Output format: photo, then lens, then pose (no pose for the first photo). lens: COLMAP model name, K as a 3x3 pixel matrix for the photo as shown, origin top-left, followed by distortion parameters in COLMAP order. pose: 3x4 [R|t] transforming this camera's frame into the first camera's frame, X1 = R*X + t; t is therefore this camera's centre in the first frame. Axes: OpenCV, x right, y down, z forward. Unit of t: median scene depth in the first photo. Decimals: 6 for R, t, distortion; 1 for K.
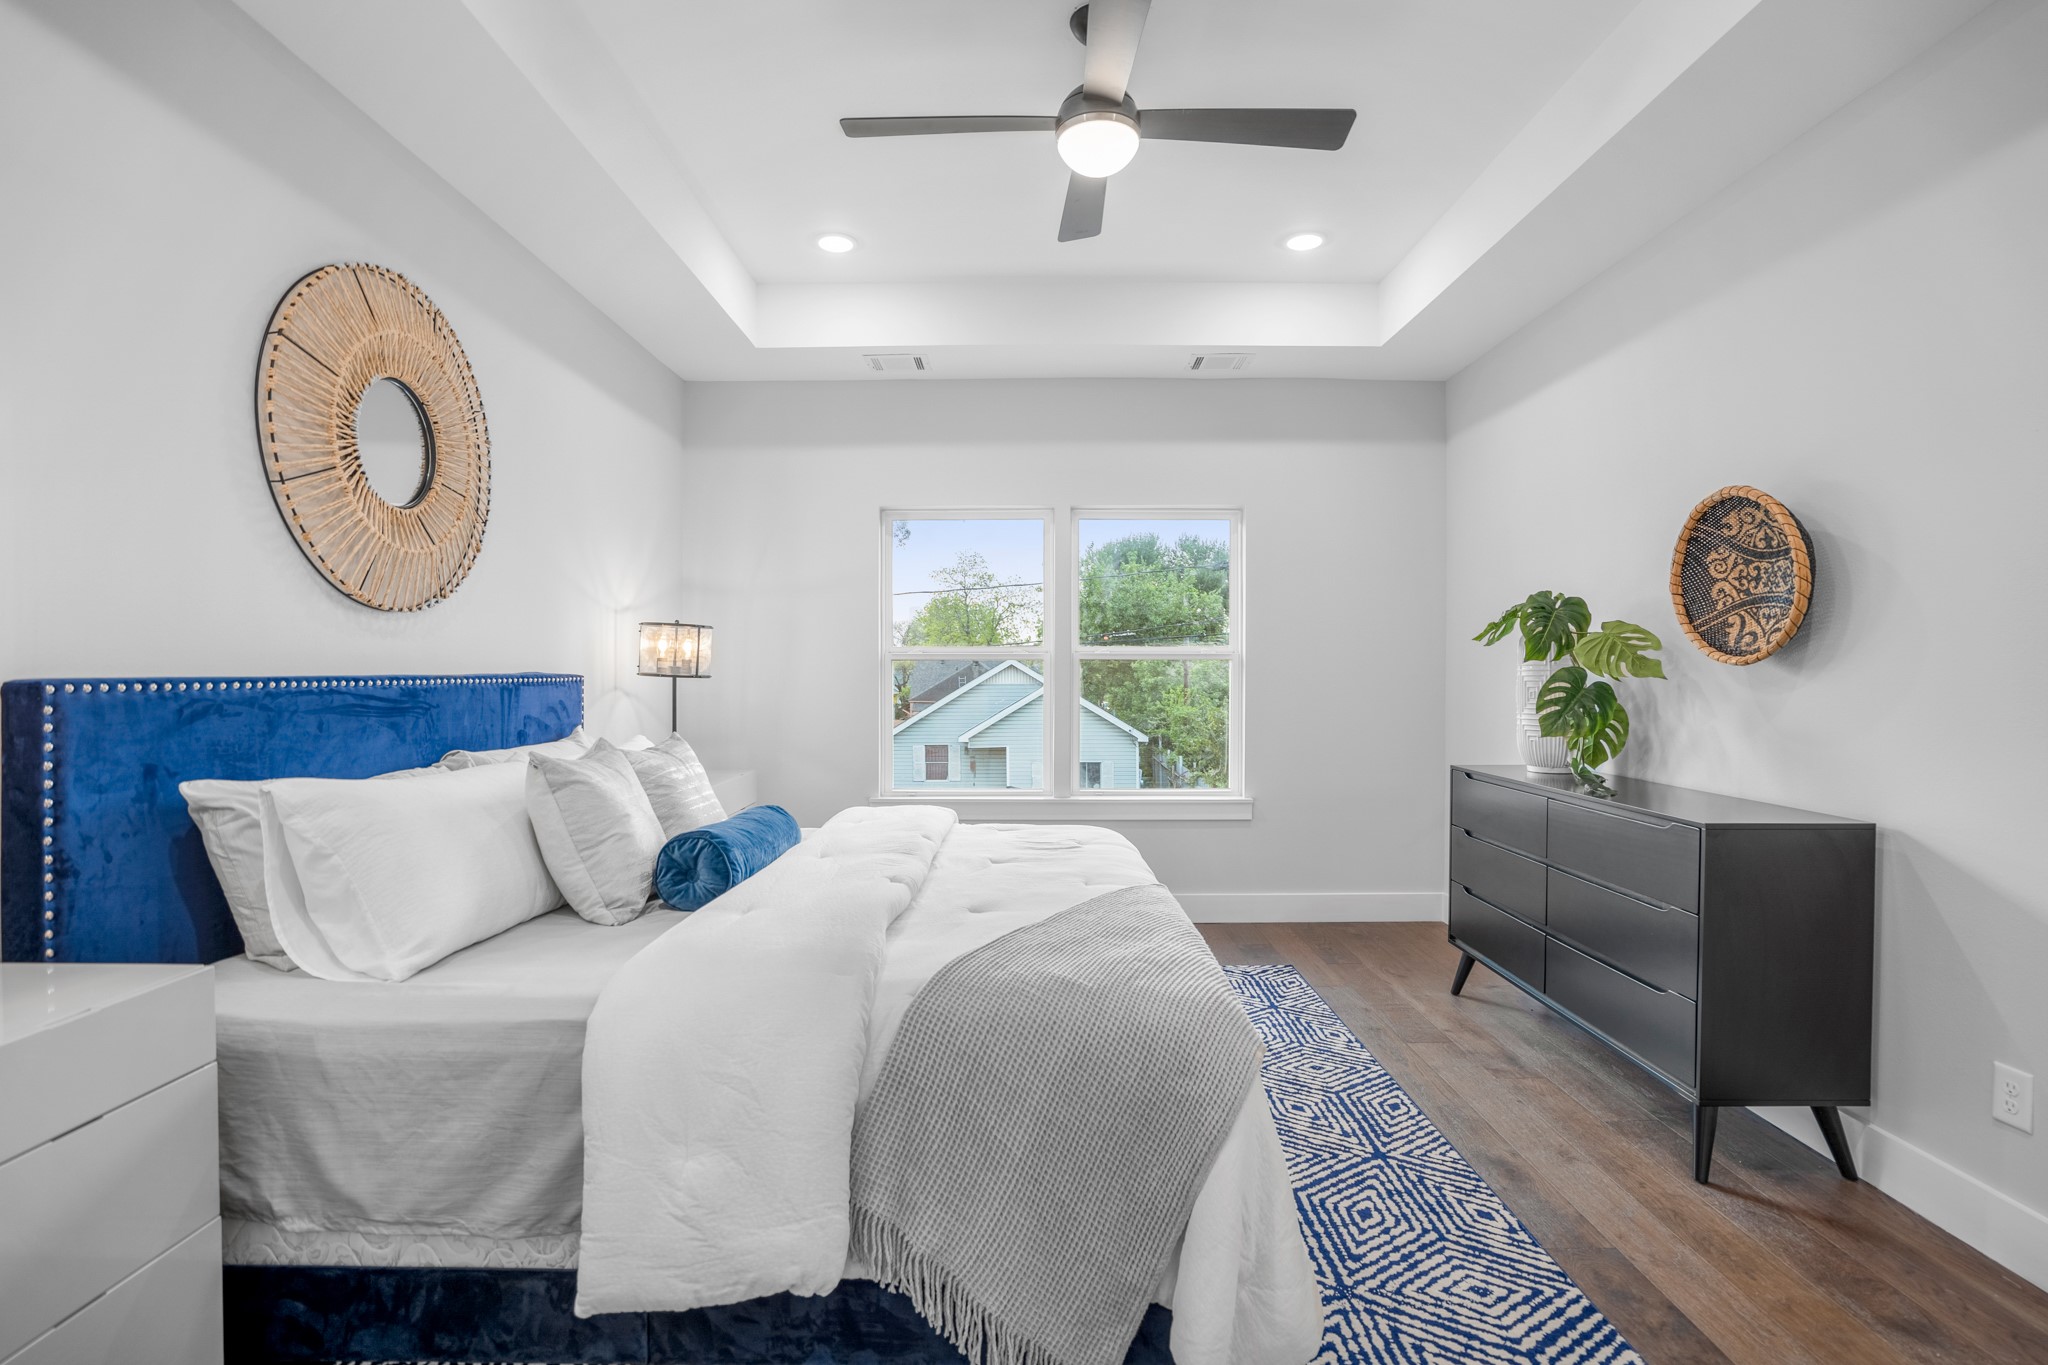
lens RADIAL K [[961.2, 0, 1003.4], [0, 961.2, 719.9], [0, 0, 1]] dist [-0.050221, 0.027770]
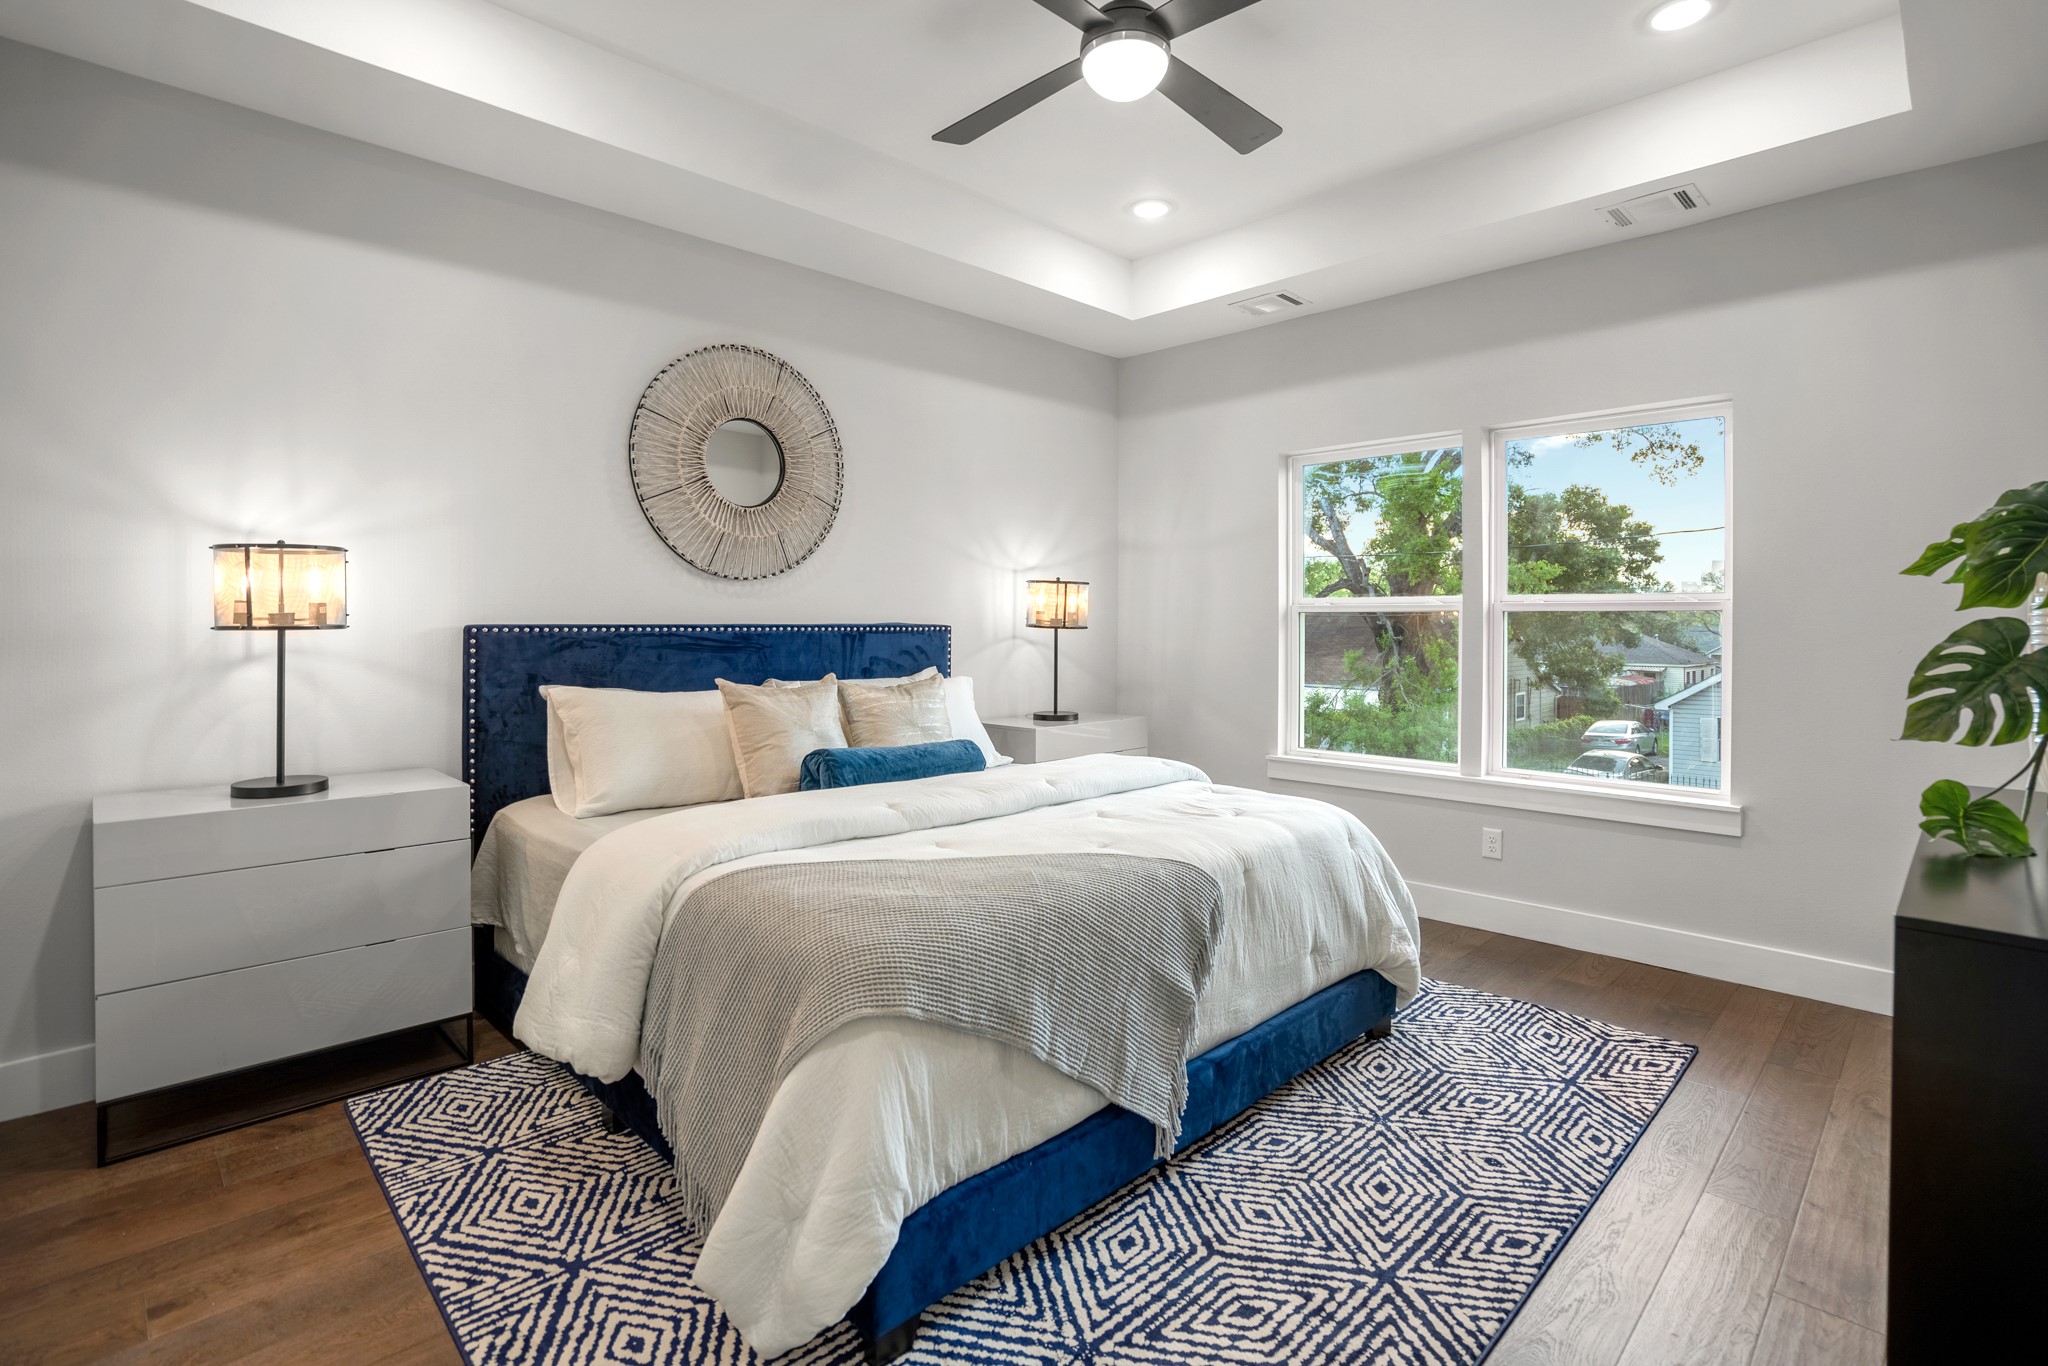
lens RADIAL K [[958.9, 0, 1022.6], [0, 958.9, 668.1], [0, 0, 1]] dist [-0.048194, 0.015260]
pose [[0.715501, 0.034886, -0.697740, 0.730651], [-0.039301, 0.999181, 0.009656, -0.012397], [0.697505, 0.020513, 0.716286, 0.281321]]
